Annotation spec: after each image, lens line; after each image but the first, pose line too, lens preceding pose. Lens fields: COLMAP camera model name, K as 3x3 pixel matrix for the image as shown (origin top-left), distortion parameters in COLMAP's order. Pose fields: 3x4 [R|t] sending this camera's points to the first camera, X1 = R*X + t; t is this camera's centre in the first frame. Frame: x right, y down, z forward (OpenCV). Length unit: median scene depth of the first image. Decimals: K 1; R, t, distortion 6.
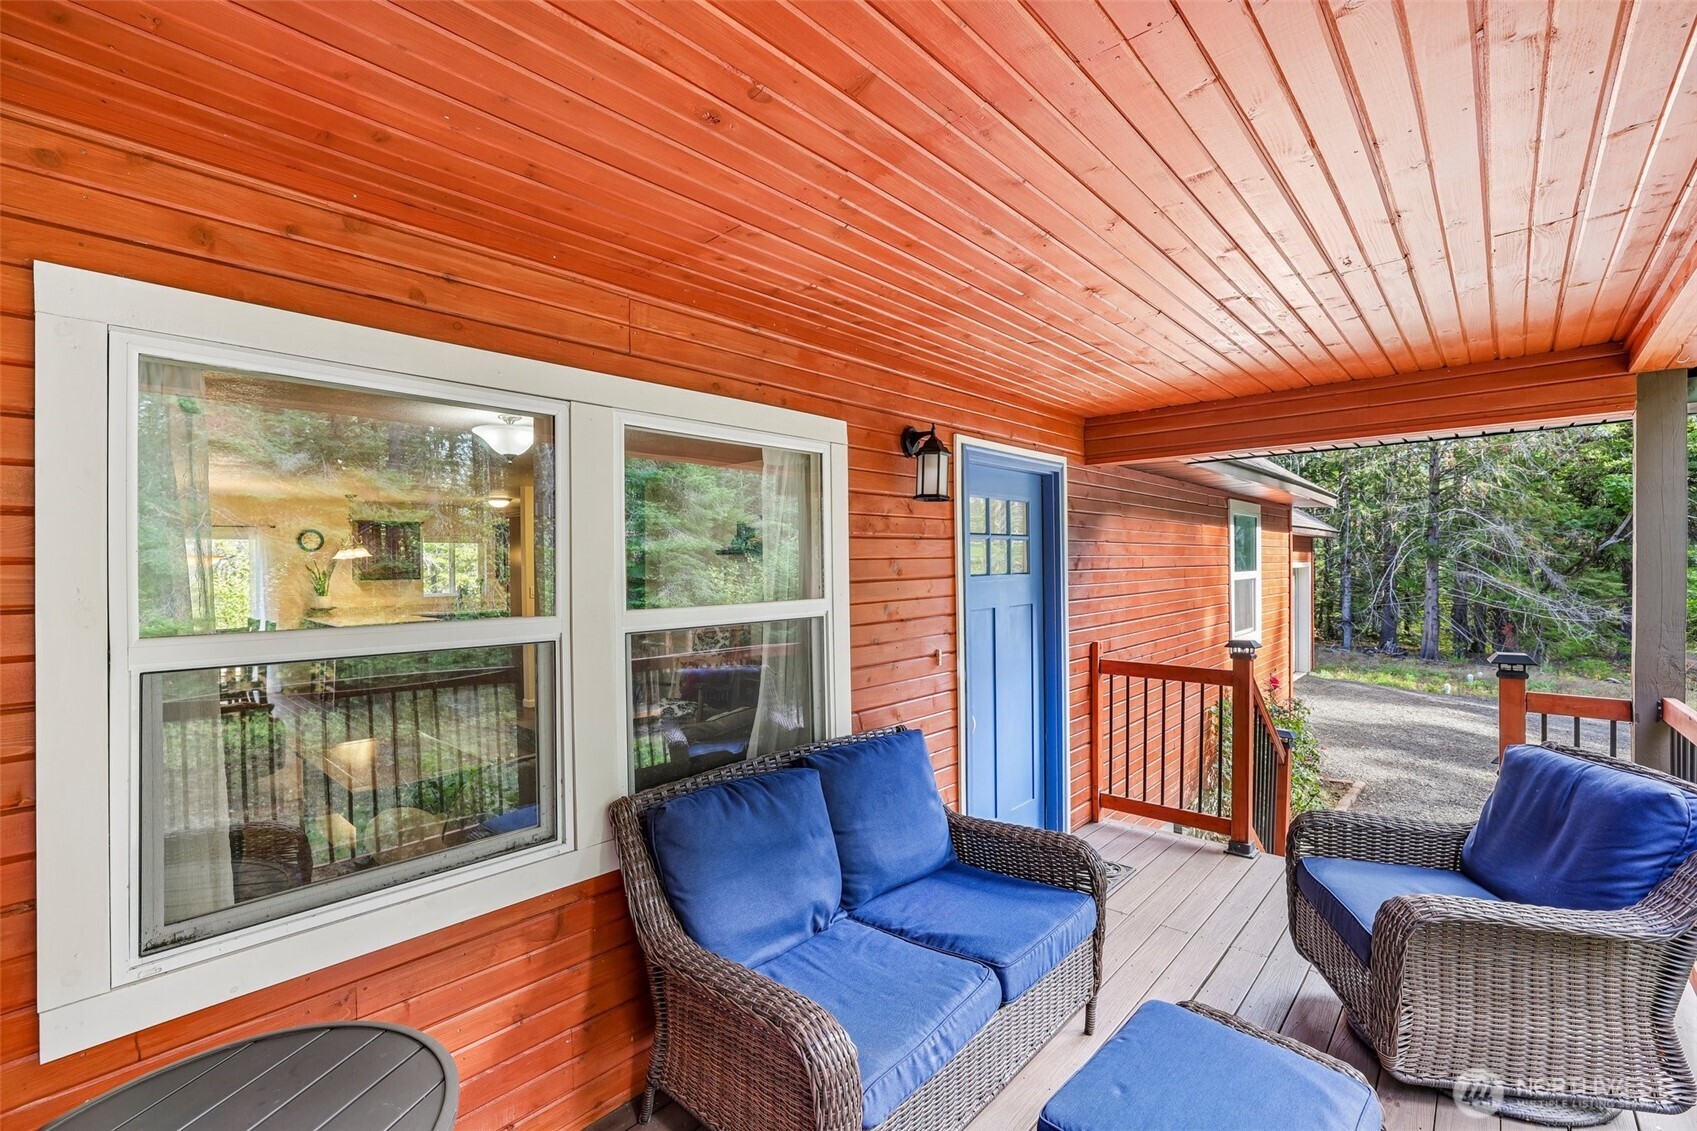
lens RADIAL K [[748.5, 0, 840.0], [0, 748.5, 559.9], [0, 0, 1]] dist [-0.045163, 0.016240]
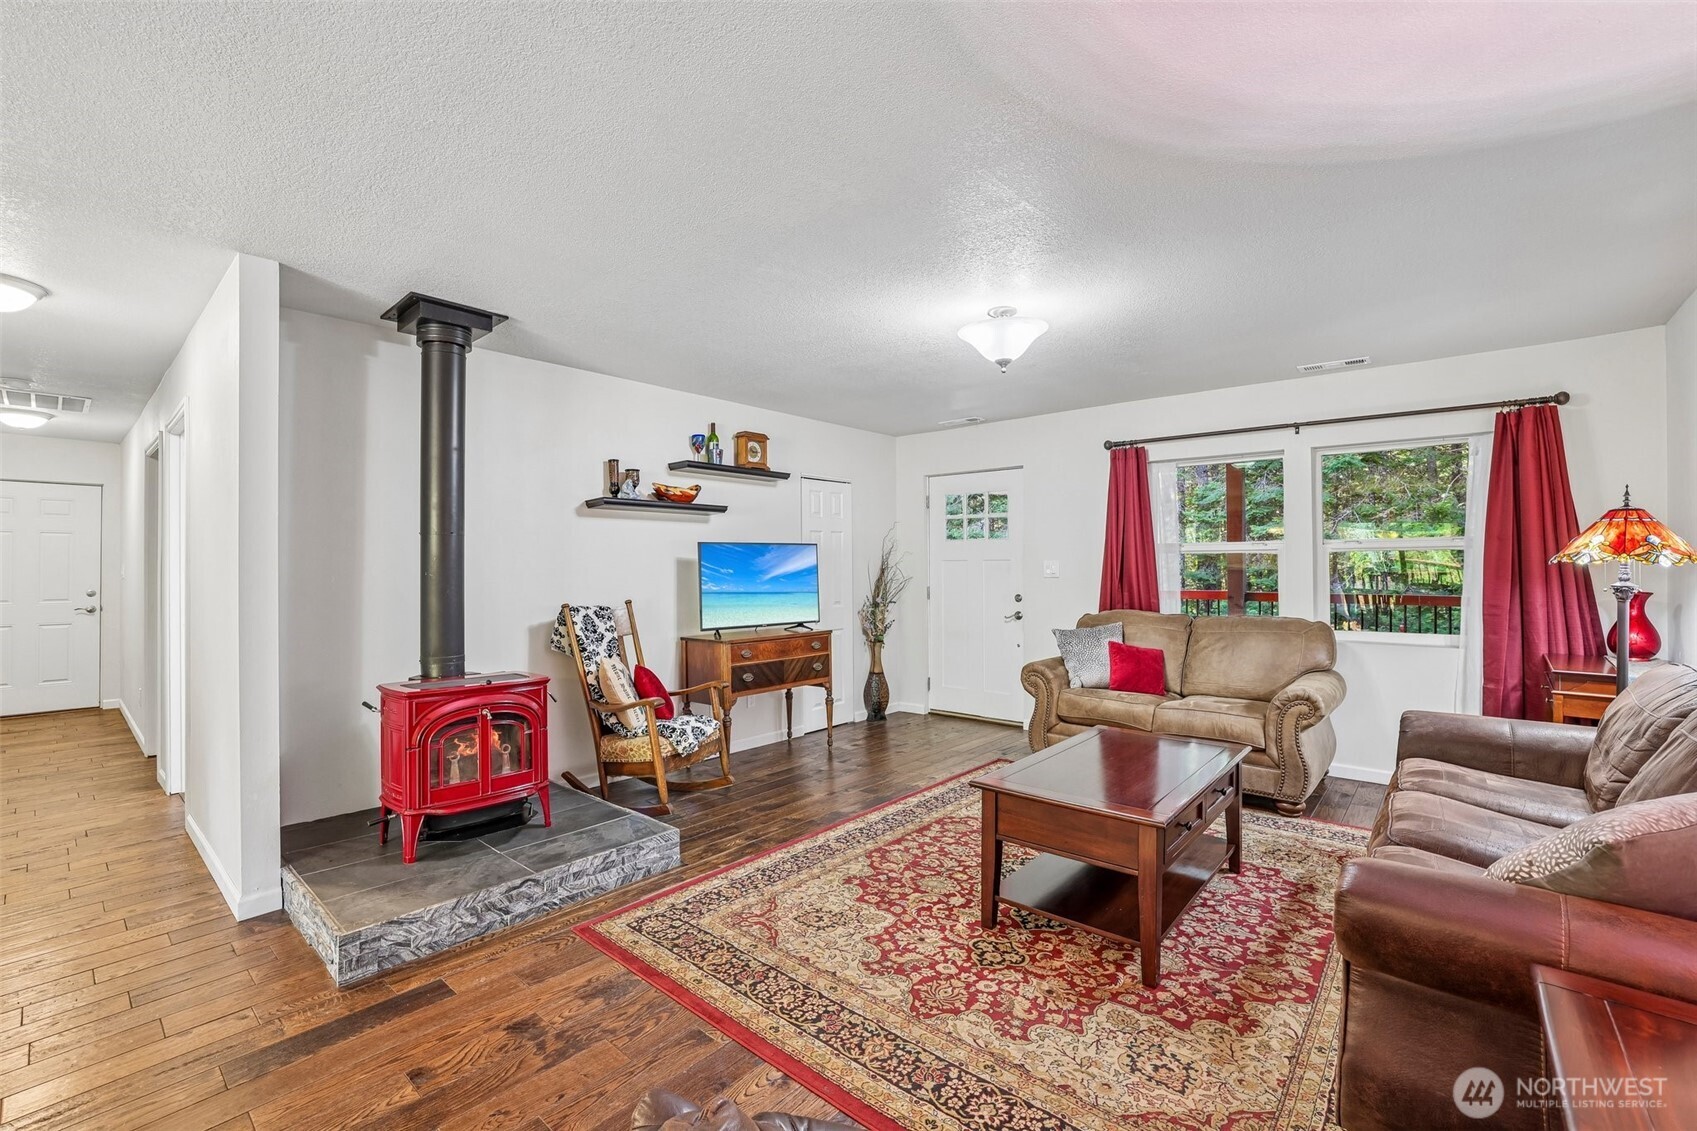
lens RADIAL K [[725.0, 0, 836.4], [0, 725.0, 568.2], [0, 0, 1]] dist [-0.057646, 0.021443]
pose [[-0.021293, 0.005875, 0.999756, -0.545767], [-0.002527, 0.999979, -0.005930, 0.035827], [-0.999770, -0.002653, -0.021277, 0.550259]]
